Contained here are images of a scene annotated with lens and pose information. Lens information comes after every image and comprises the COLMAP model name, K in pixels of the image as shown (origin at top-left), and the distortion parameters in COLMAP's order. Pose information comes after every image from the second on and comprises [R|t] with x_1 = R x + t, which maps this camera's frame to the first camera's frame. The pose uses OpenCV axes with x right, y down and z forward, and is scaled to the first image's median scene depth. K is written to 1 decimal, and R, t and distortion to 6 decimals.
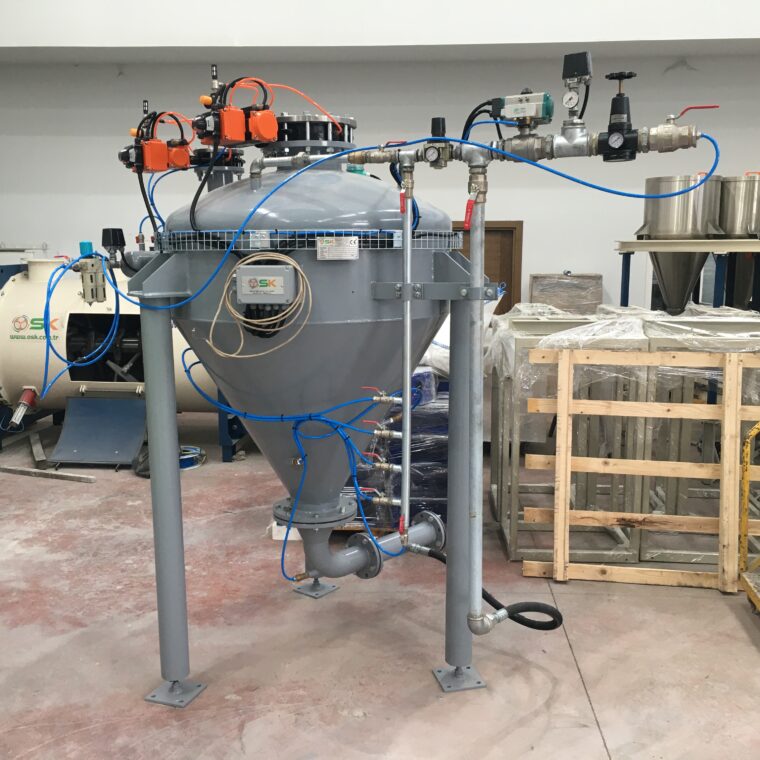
lens RADIAL K [[865.5, 0, 380.0], [0, 865.5, 380.0], [0, 0, 1]] dist [0.020236, -0.001399]
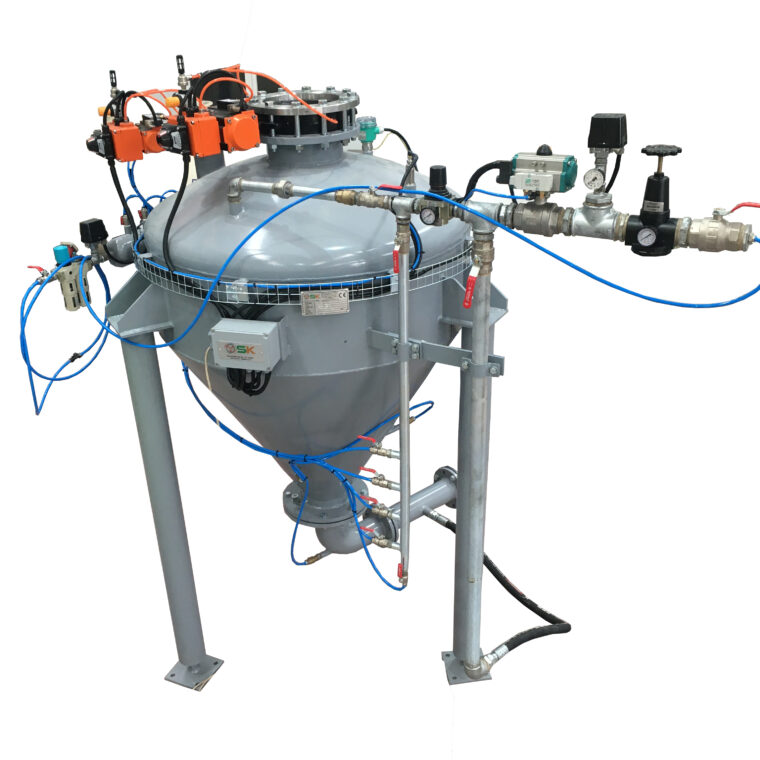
lens RADIAL K [[857.0, 0, 380.0], [0, 857.0, 380.0], [0, 0, 1]] dist [0.018303, 0.039379]
pose [[0.996431, 0.022622, -0.081327, 0.079388], [0.002670, 0.954495, 0.298216, -0.335743], [0.084373, -0.297369, 0.951027, 0.152003]]
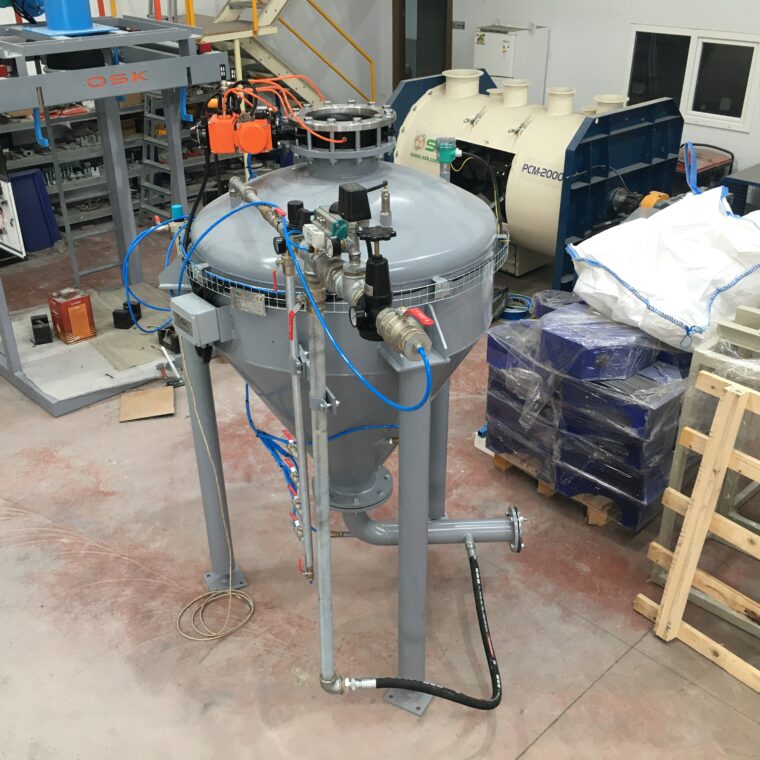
lens RADIAL K [[865.5, 0, 380.0], [0, 865.5, 380.0], [0, 0, 1]] dist [0.020236, -0.001399]
pose [[0.744826, 0.315755, -0.587821, 0.660193], [-0.108403, 0.926506, 0.360326, -0.436191], [0.658394, -0.204659, 0.724315, 0.373835]]
